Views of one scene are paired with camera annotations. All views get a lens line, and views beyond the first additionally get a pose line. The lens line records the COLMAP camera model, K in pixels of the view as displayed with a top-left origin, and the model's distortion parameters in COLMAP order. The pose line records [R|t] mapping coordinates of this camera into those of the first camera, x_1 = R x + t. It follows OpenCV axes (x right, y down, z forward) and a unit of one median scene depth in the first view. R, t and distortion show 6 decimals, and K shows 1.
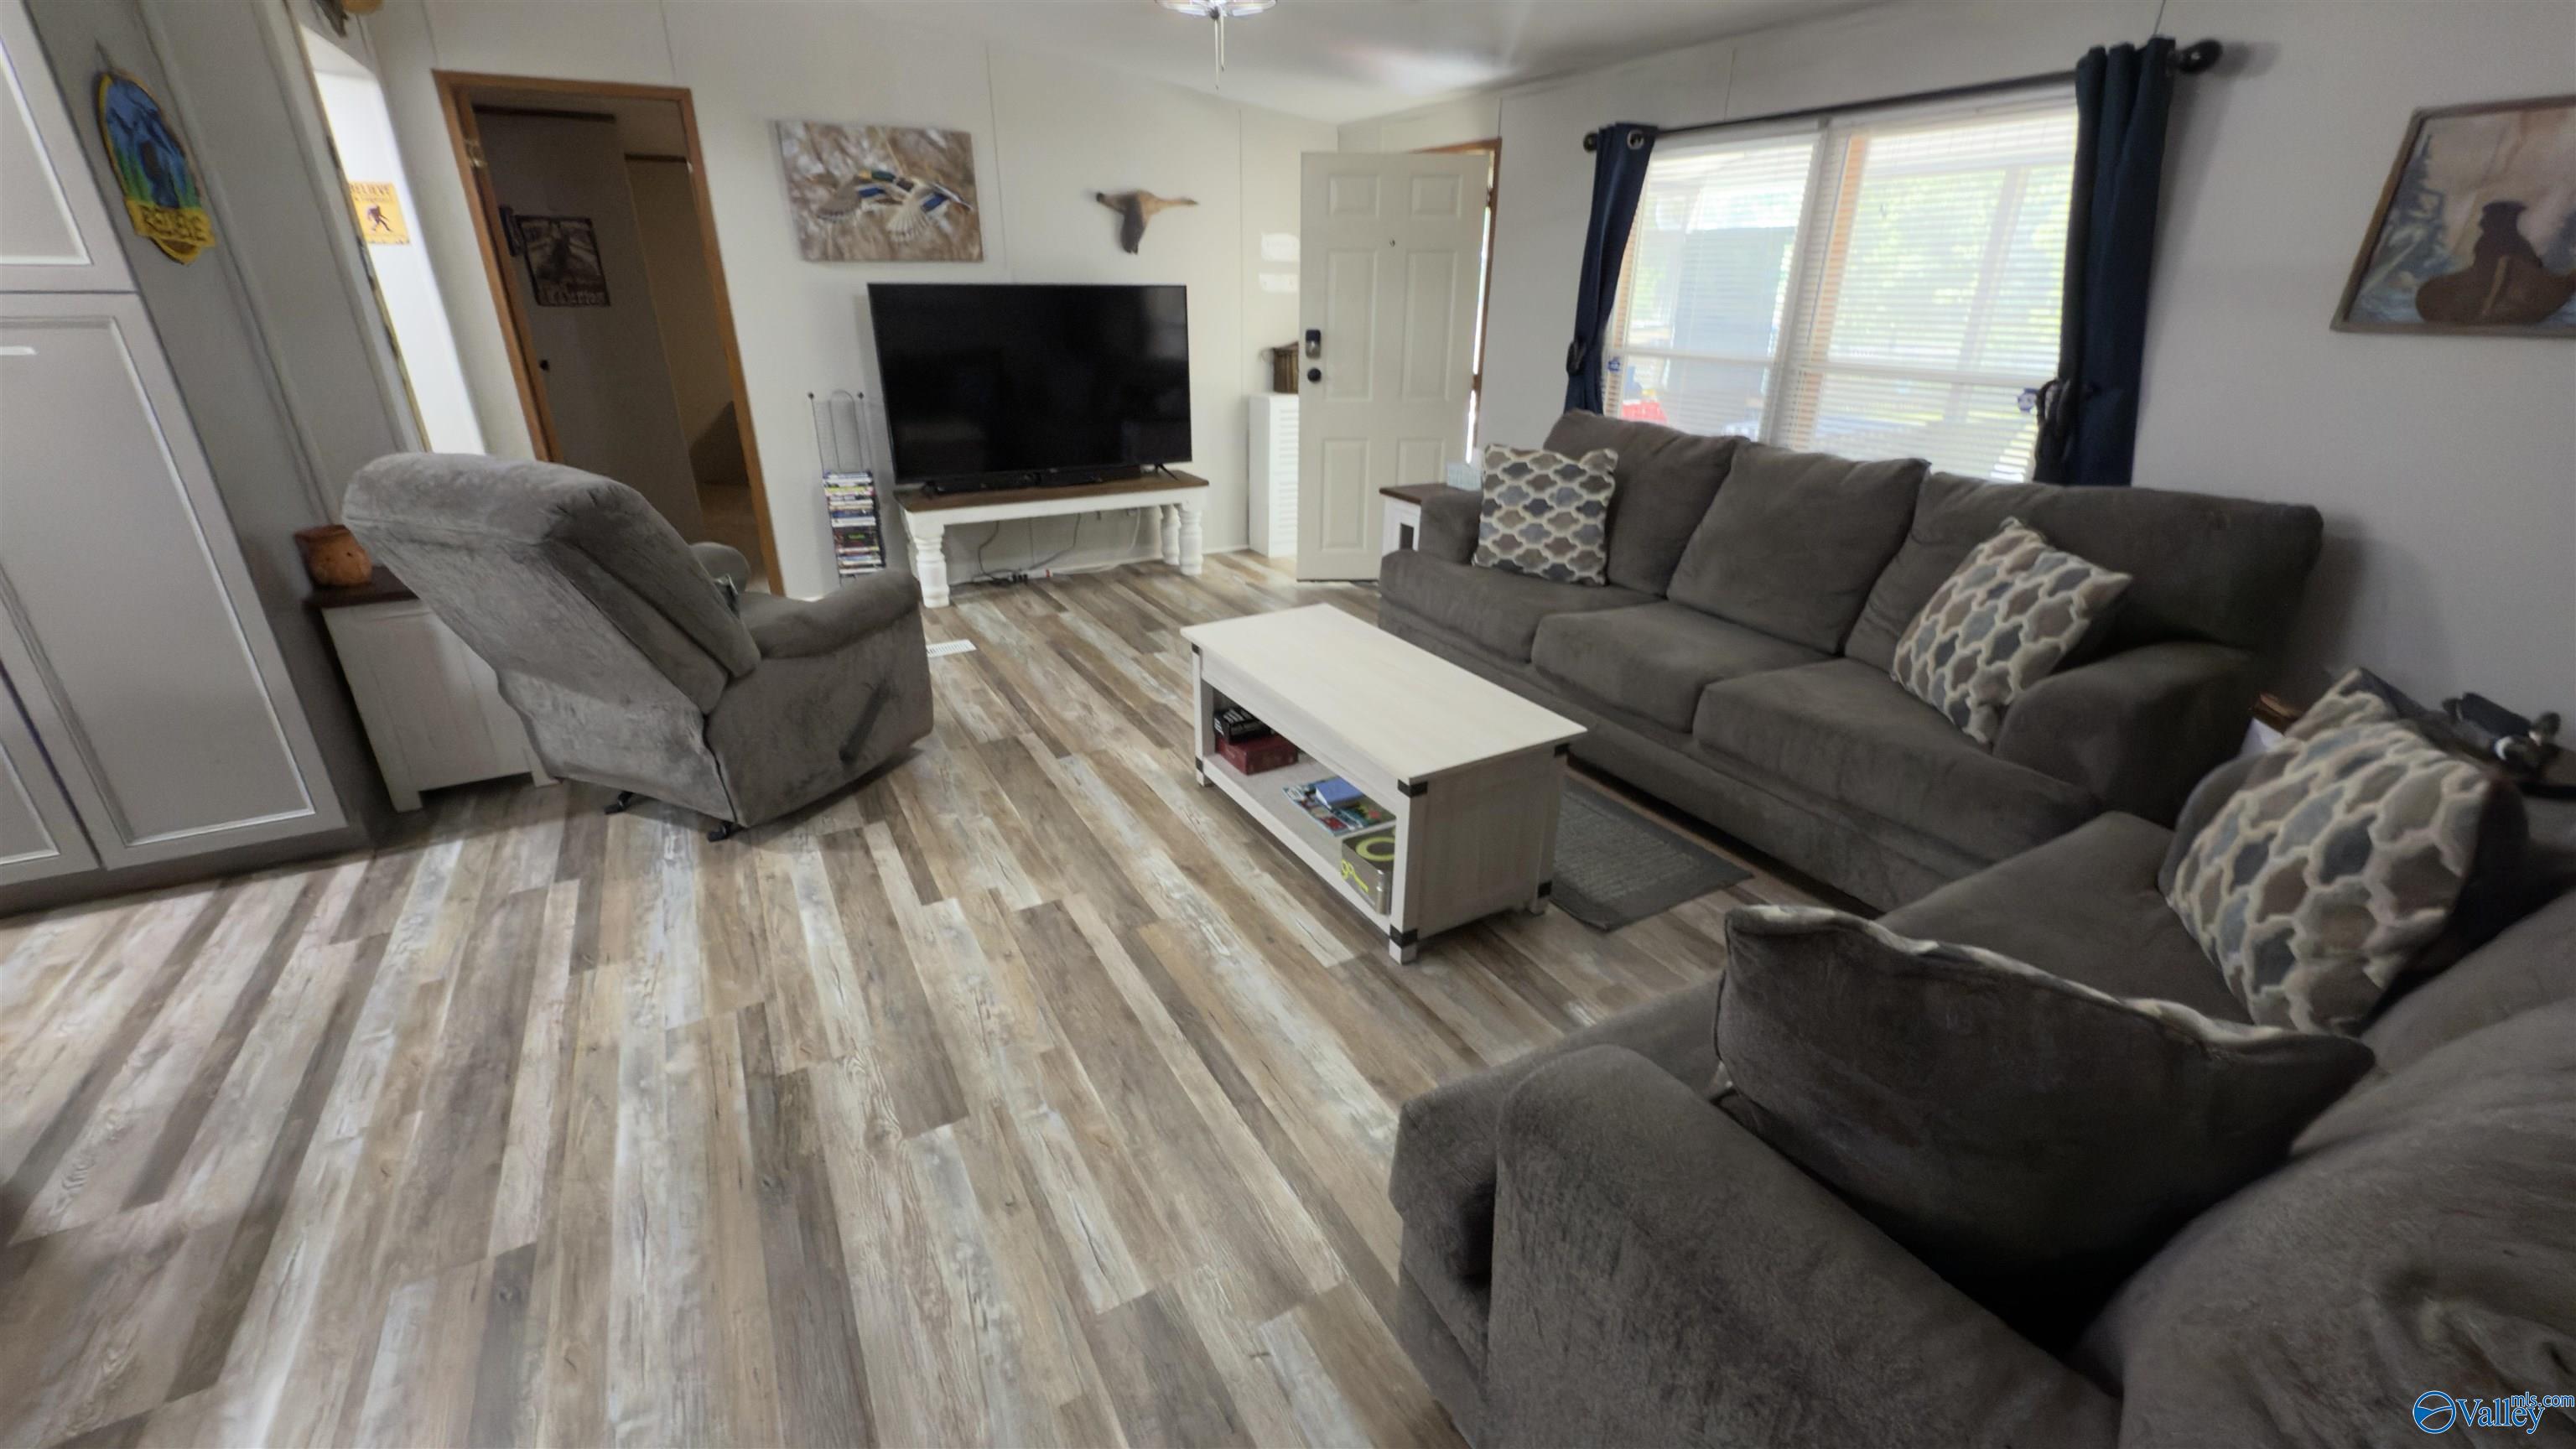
lens RADIAL K [[1032.0, 0, 1279.5], [0, 1032.0, 726.7], [0, 0, 1]] dist [-0.003082, 0.000123]
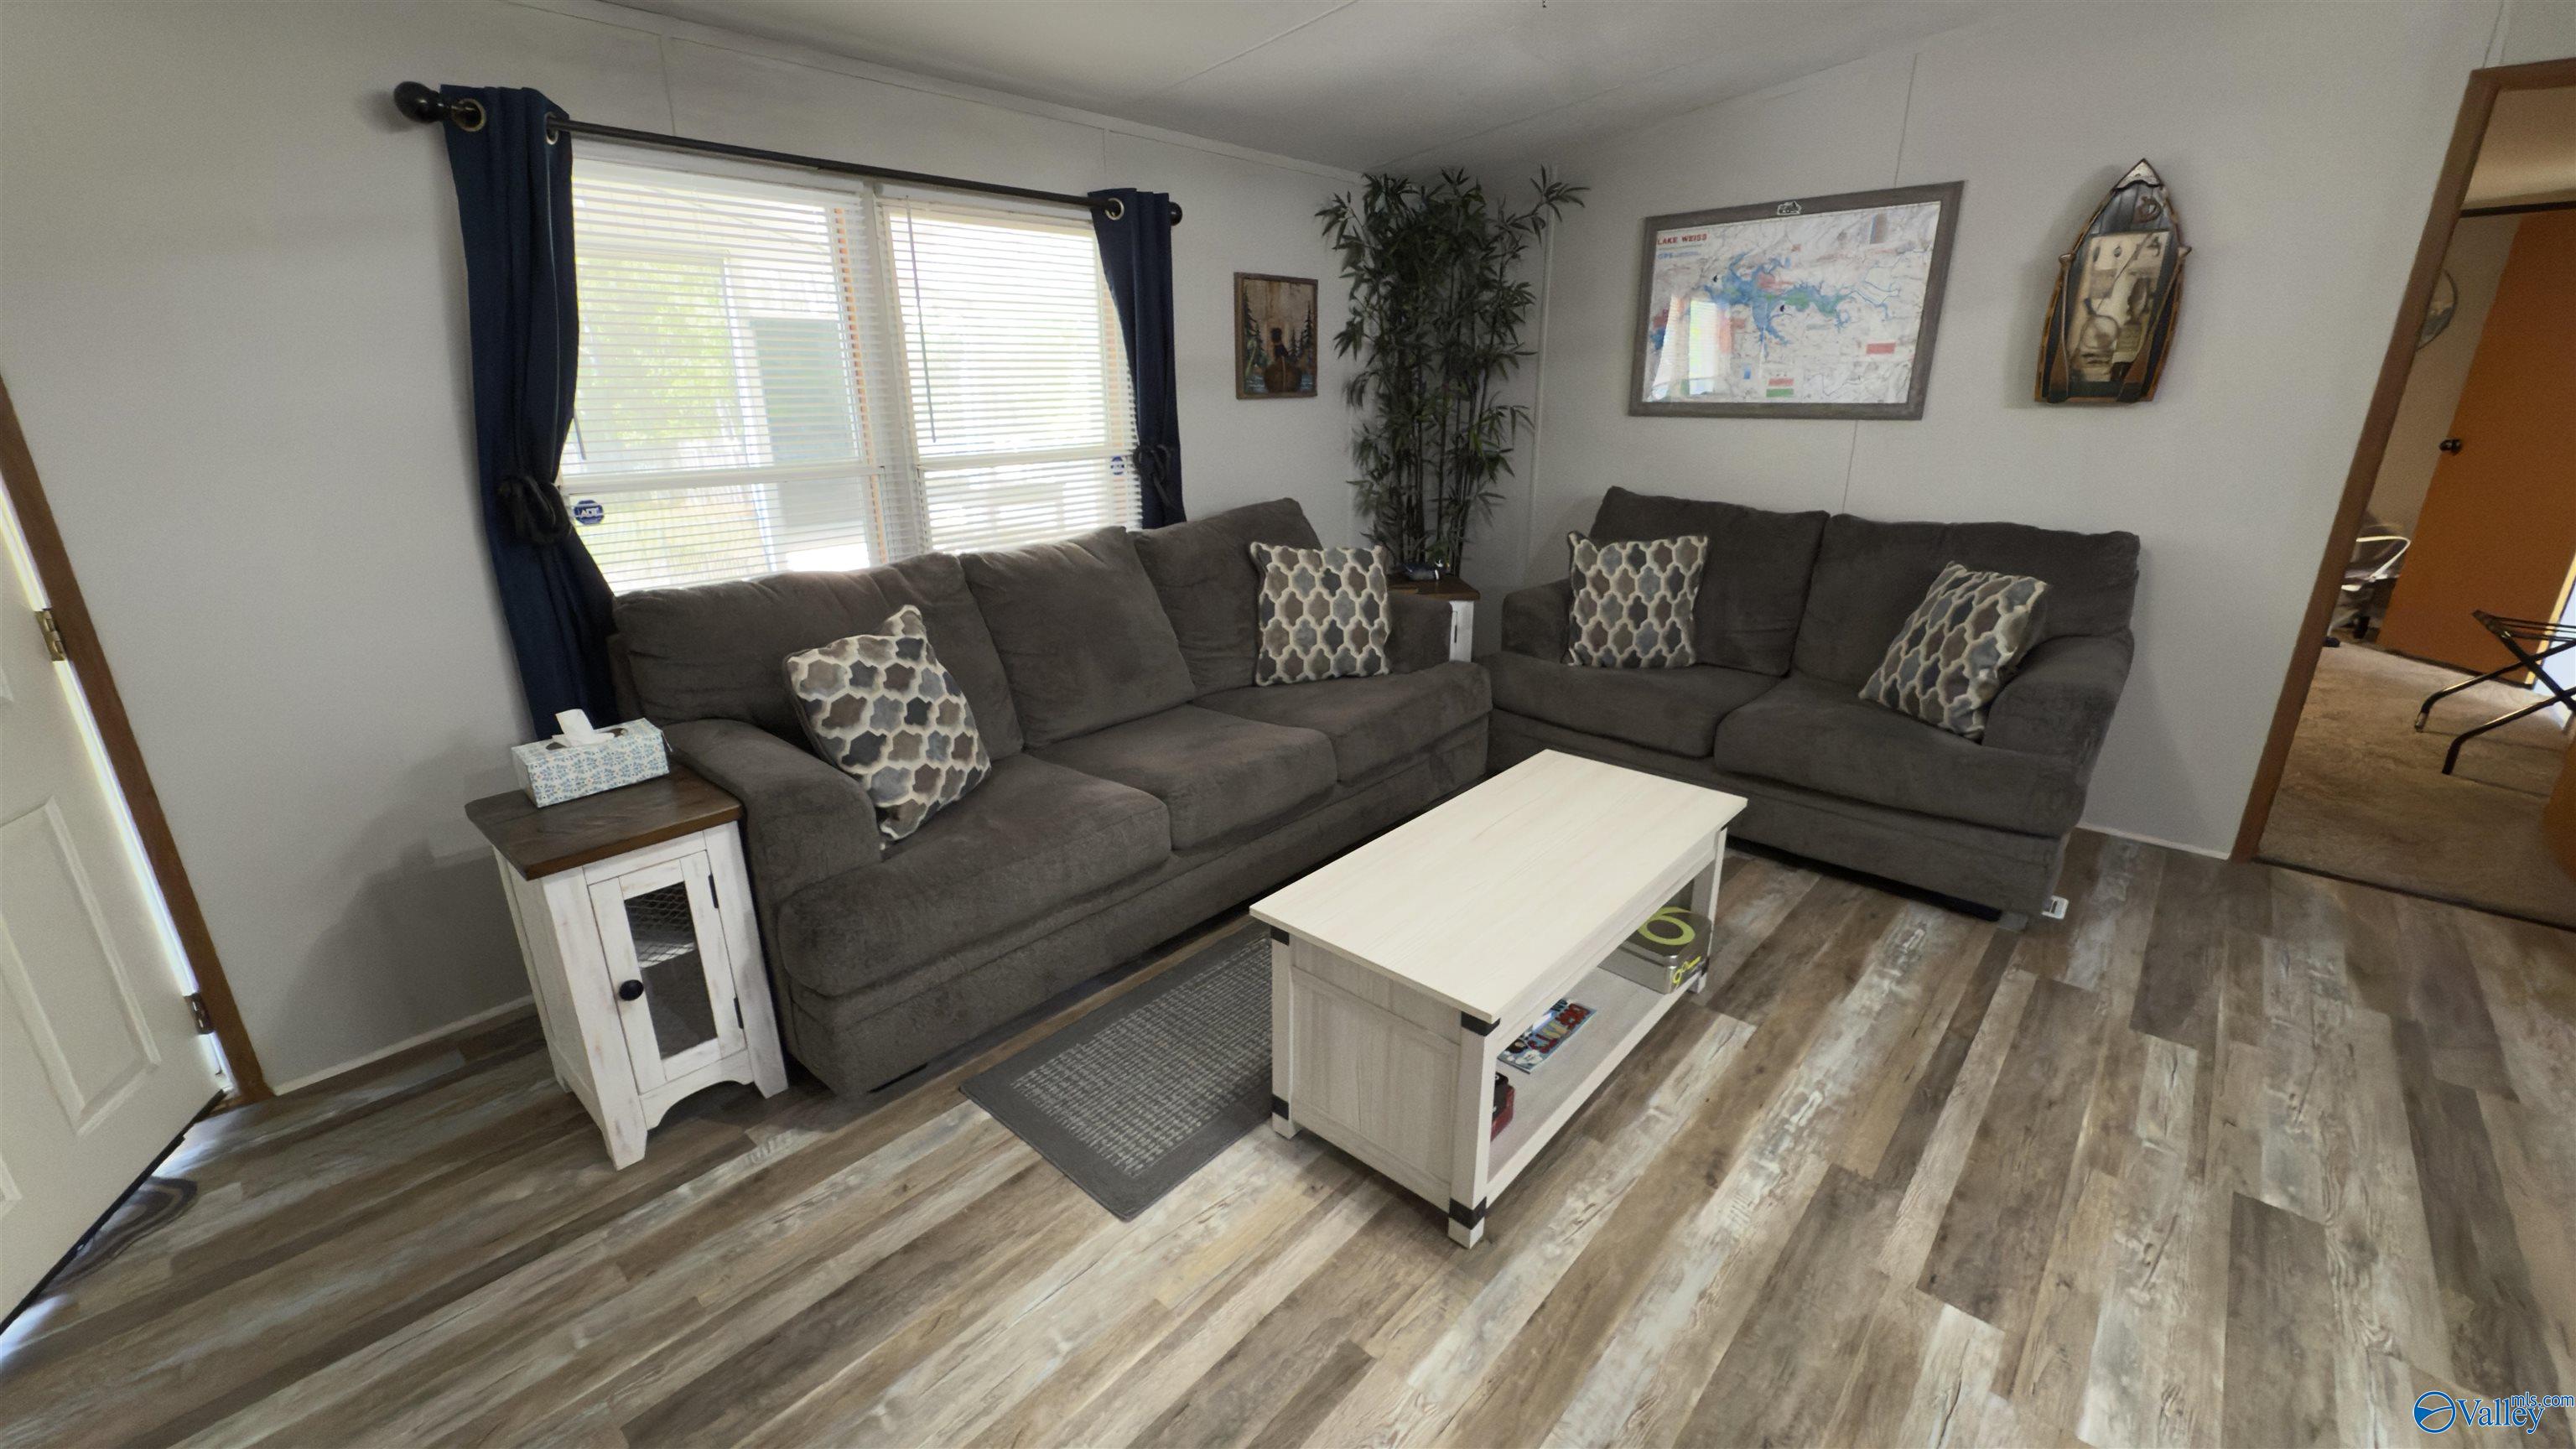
lens RADIAL K [[1031.1, 0, 1283.3], [0, 1031.1, 721.9], [0, 0, 1]] dist [0.000239, 0.000467]
pose [[-0.320248, -0.303744, 0.897319, -0.582168], [0.380874, 0.825995, 0.415532, -0.570306], [-0.867396, 0.474838, -0.148835, 1.325187]]
